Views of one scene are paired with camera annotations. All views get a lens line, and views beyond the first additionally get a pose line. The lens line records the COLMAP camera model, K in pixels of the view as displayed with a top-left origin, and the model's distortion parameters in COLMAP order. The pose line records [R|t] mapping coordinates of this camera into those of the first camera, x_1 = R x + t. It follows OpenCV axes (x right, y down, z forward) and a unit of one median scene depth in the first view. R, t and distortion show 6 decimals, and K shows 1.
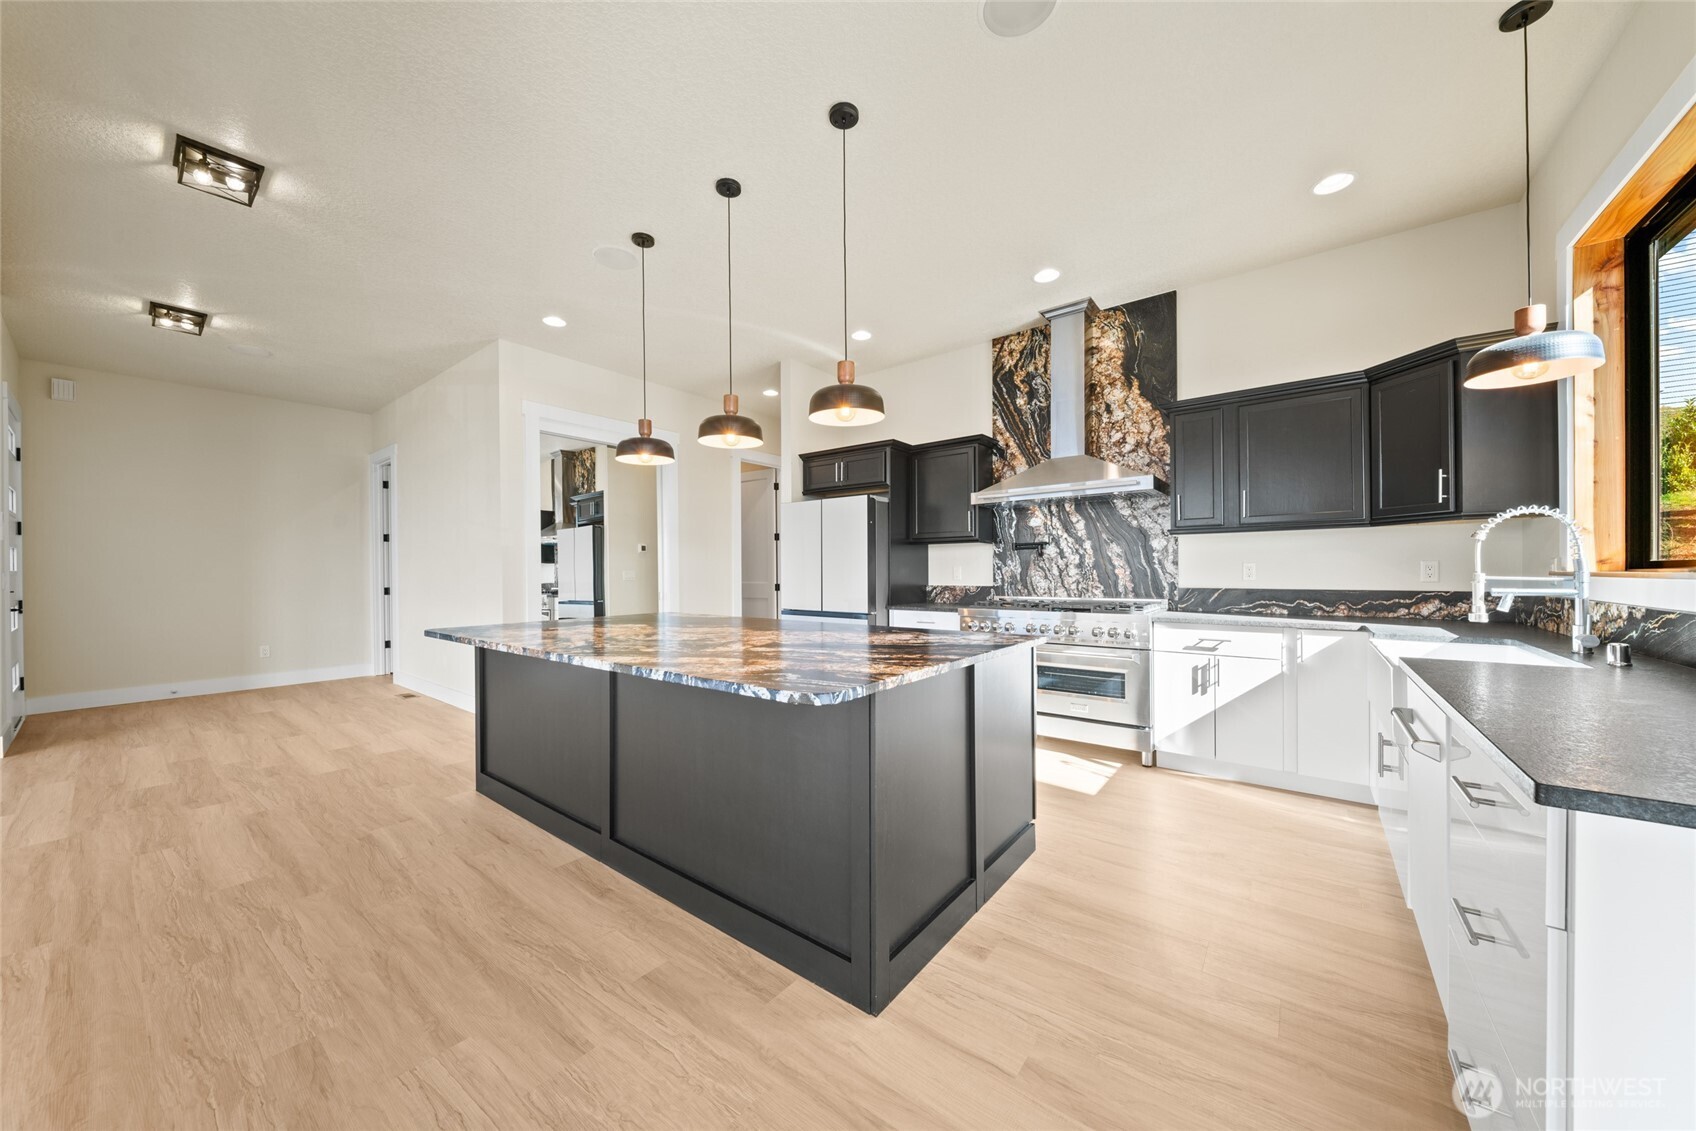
lens RADIAL K [[586.7, 0, 849.0], [0, 586.7, 567.3], [0, 0, 1]] dist [-0.004865, -0.002081]
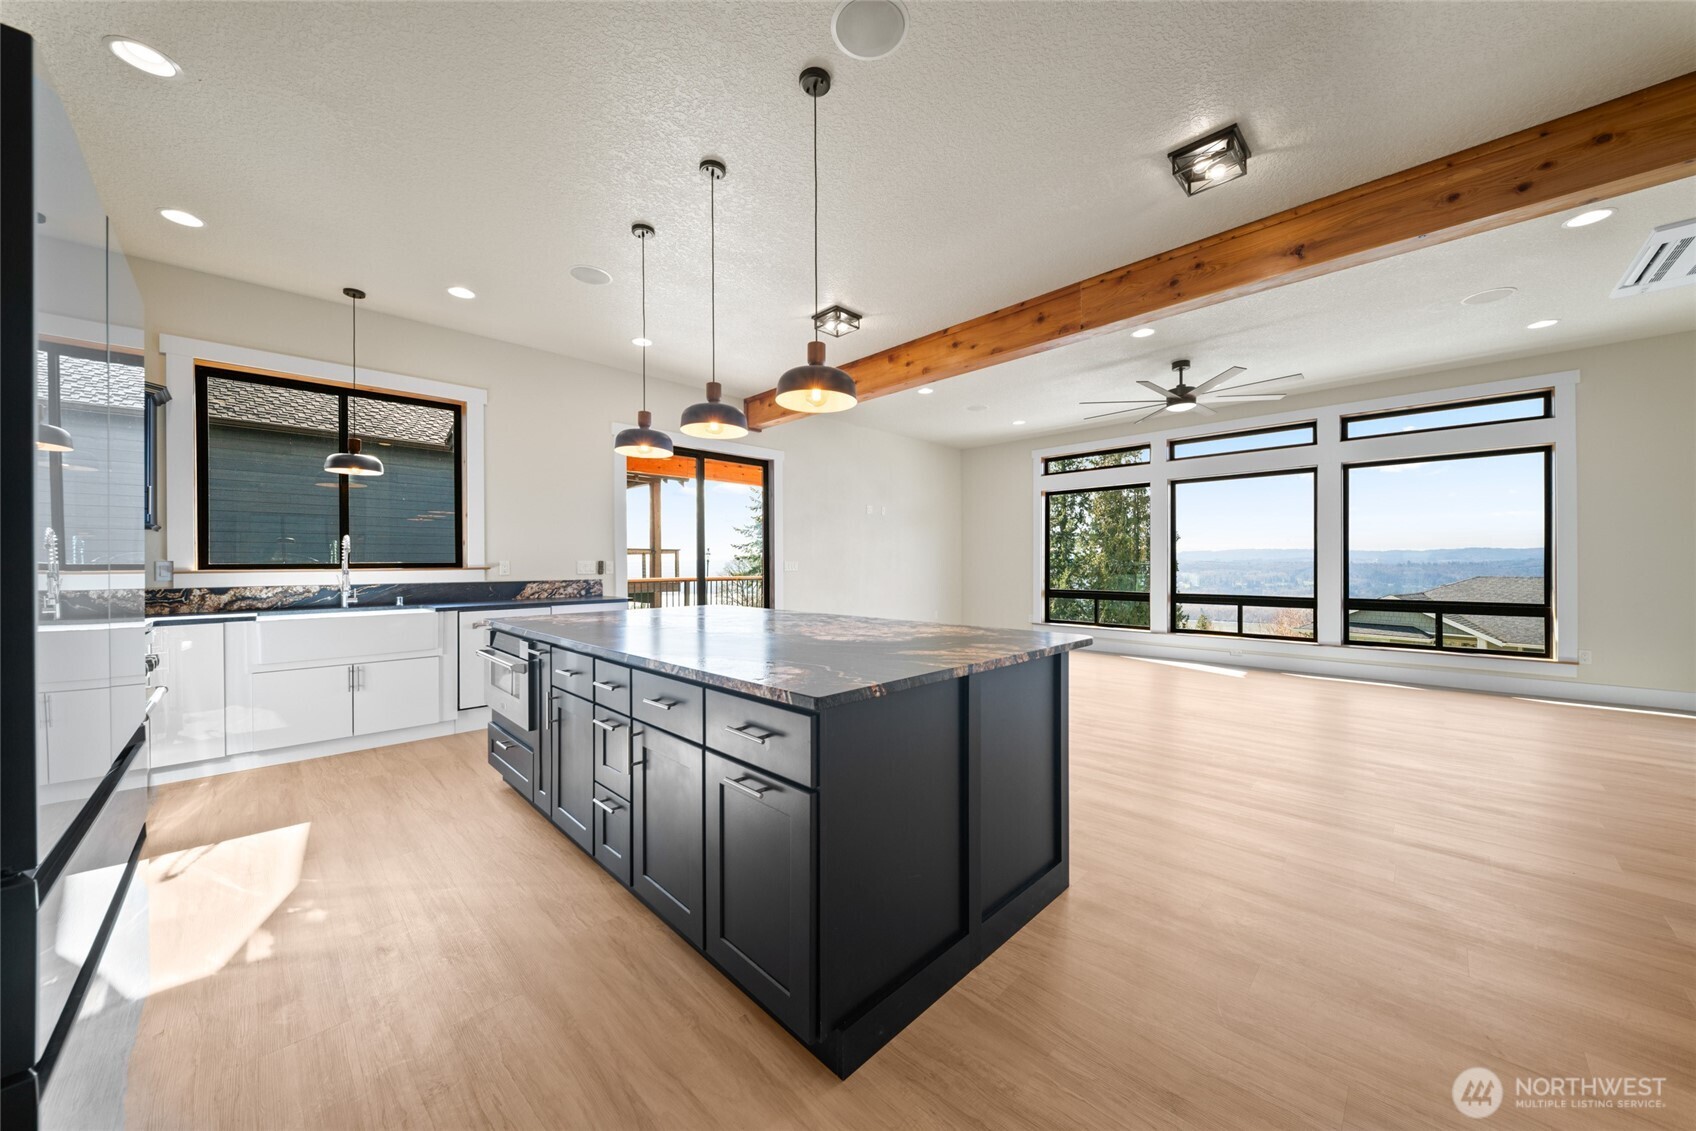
lens RADIAL K [[586.7, 0, 856.3], [0, 586.7, 565.9], [0, 0, 1]] dist [-0.004865, -0.002081]
pose [[-0.993039, 0.009824, 0.117379, -0.389068], [0.009804, 0.999952, -0.000745, 0.008247], [-0.117381, 0.000411, -0.993087, 1.376324]]
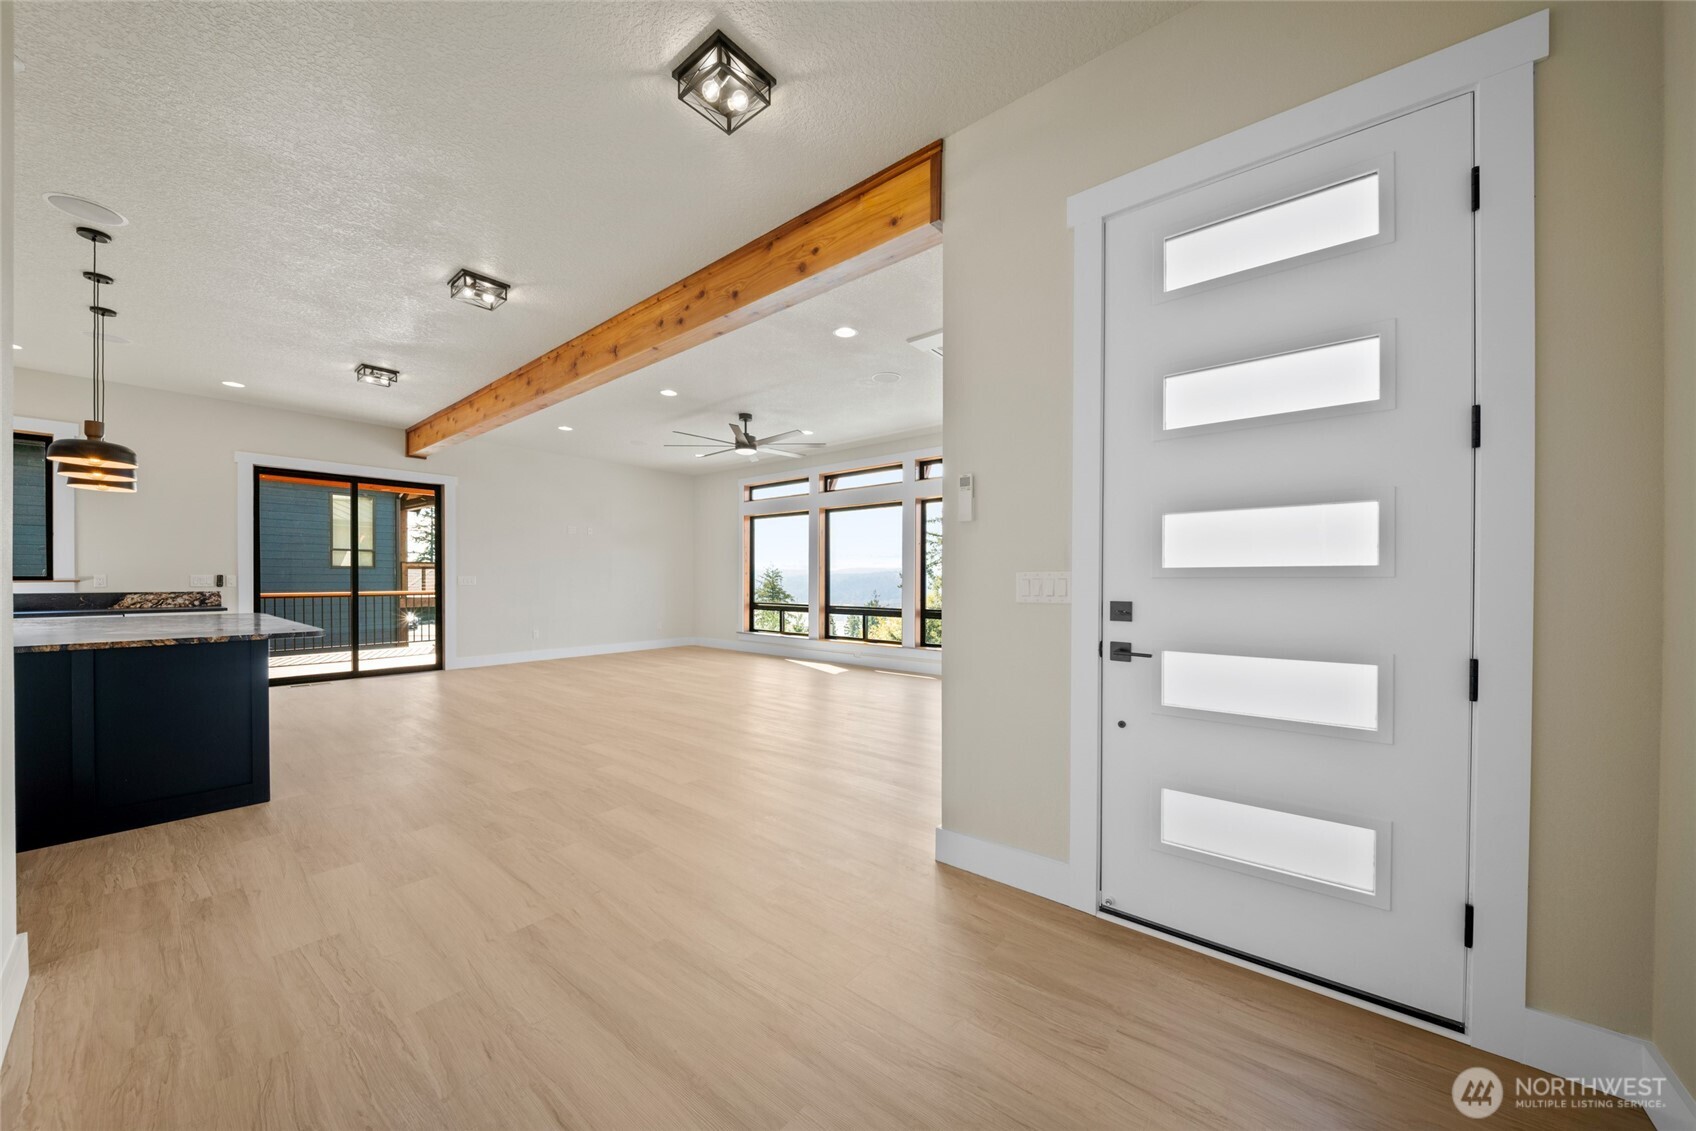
lens RADIAL K [[586.7, 0, 850.6], [0, 586.7, 581.3], [0, 0, 1]] dist [-0.004865, -0.002081]
pose [[-0.999811, 0.004843, 0.018825, -1.321287], [0.004851, 0.999988, 0.000416, 0.013529], [-0.018823, 0.000507, -0.999823, 1.584706]]
